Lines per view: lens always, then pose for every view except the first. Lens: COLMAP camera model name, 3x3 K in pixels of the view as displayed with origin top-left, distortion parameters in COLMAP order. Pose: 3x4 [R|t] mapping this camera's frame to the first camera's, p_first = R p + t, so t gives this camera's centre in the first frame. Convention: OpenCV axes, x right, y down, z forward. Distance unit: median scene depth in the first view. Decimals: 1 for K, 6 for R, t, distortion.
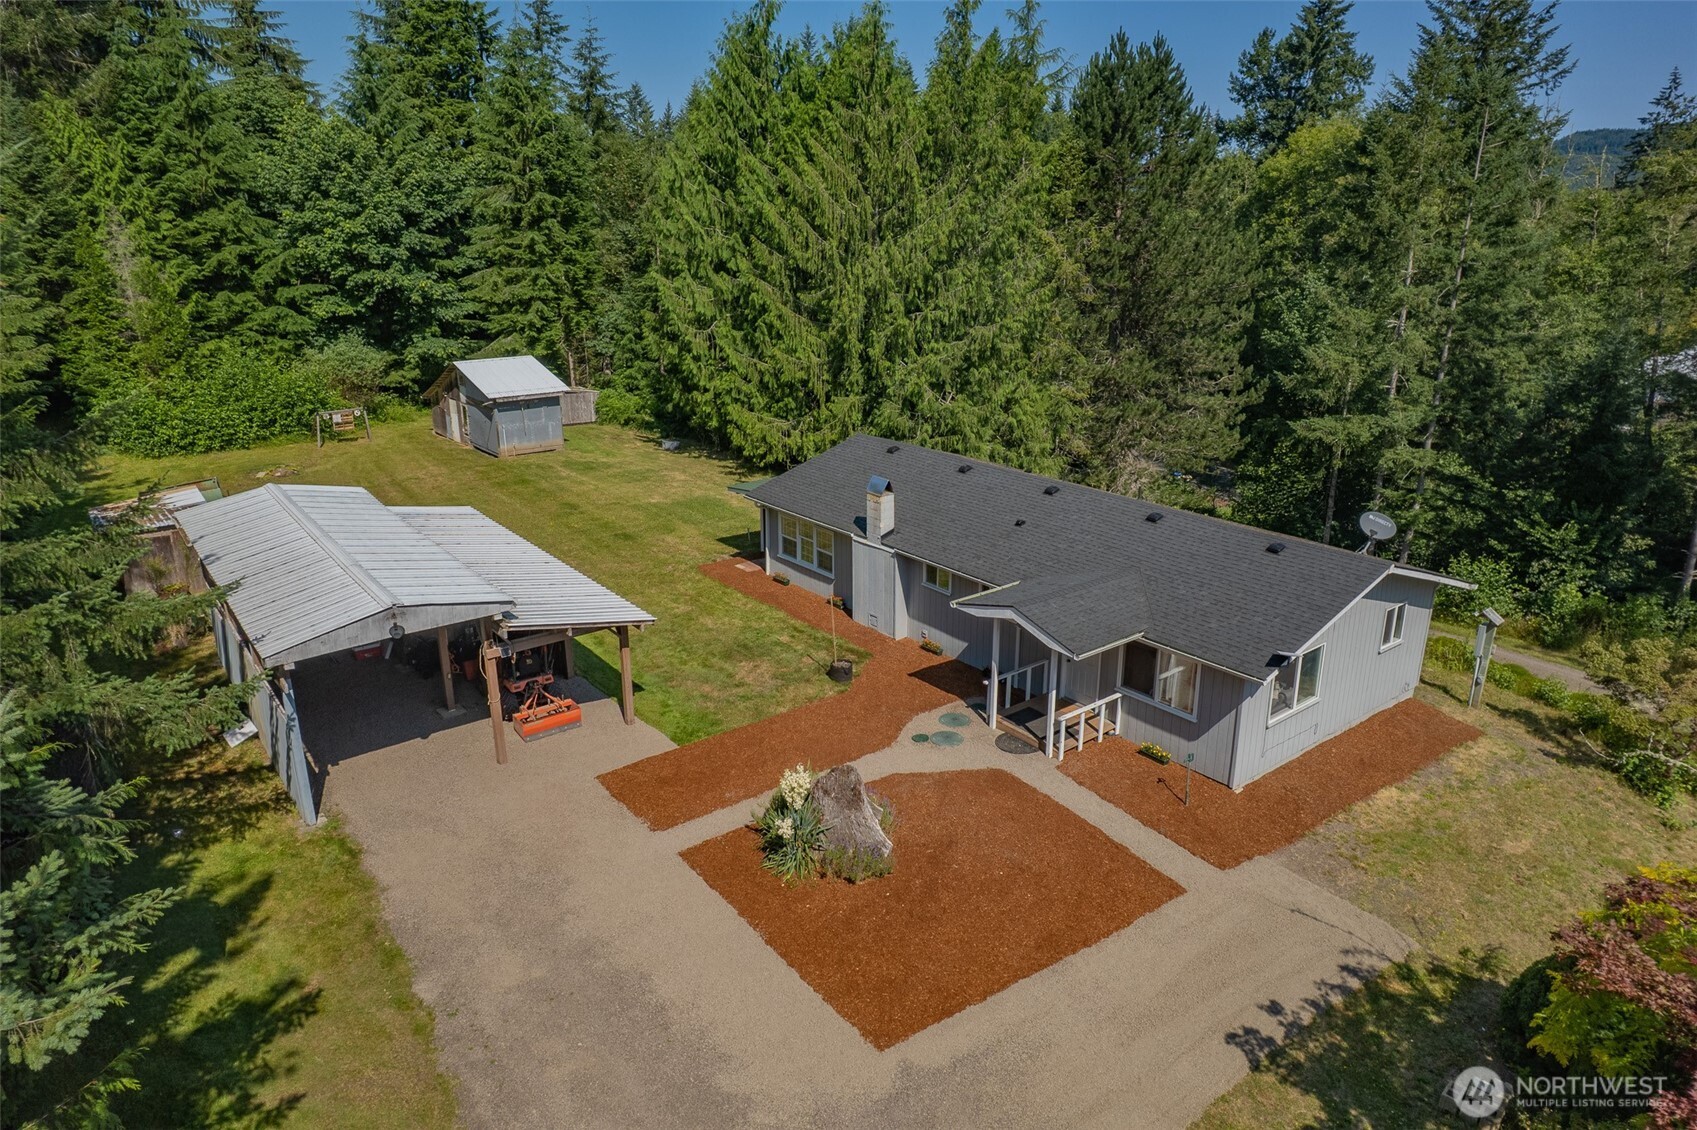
lens RADIAL K [[1066.5, 0, 848.5], [0, 1066.5, 565.0], [0, 0, 1]] dist [-0.084971, 0.062960]
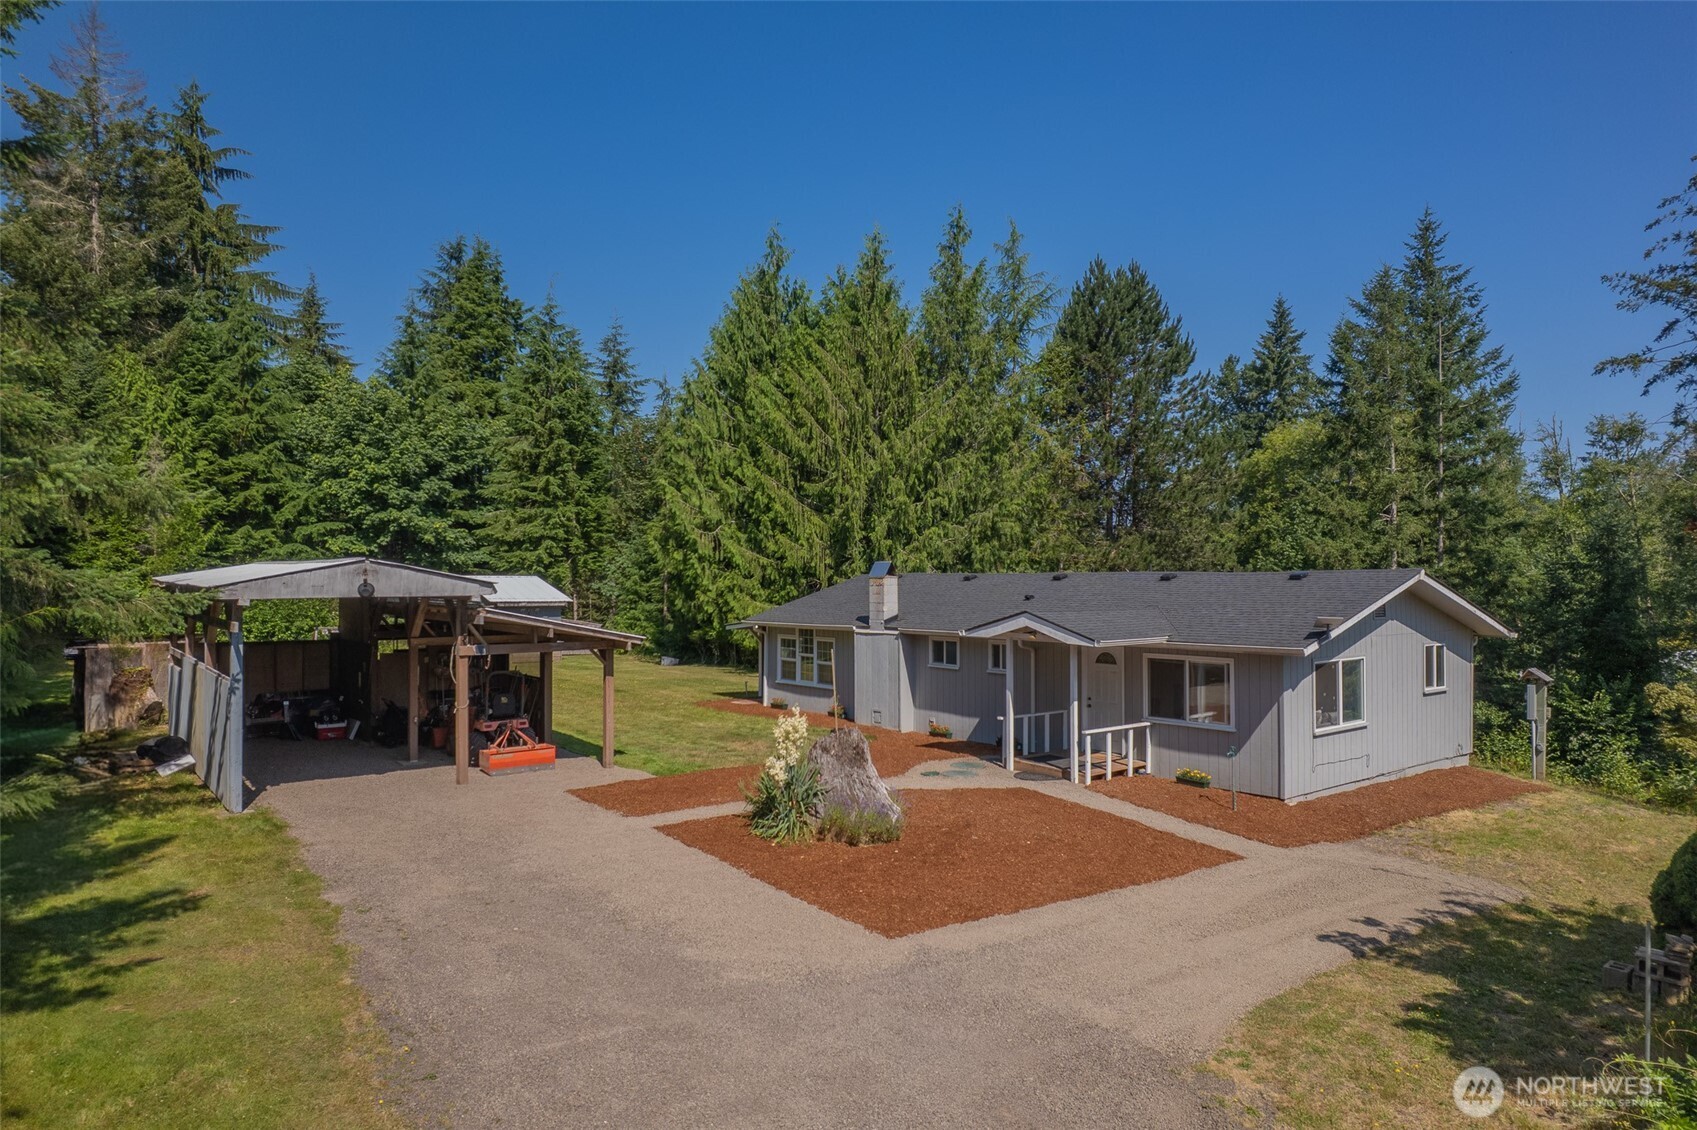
lens RADIAL K [[1066.5, 0, 848.5], [0, 1066.5, 565.0], [0, 0, 1]] dist [-0.084971, 0.062960]
pose [[0.999997, 0.001320, -0.002098, 0.000074], [-0.001931, 0.945529, -0.325531, 0.142961], [0.001554, 0.325534, 0.945529, 0.046511]]
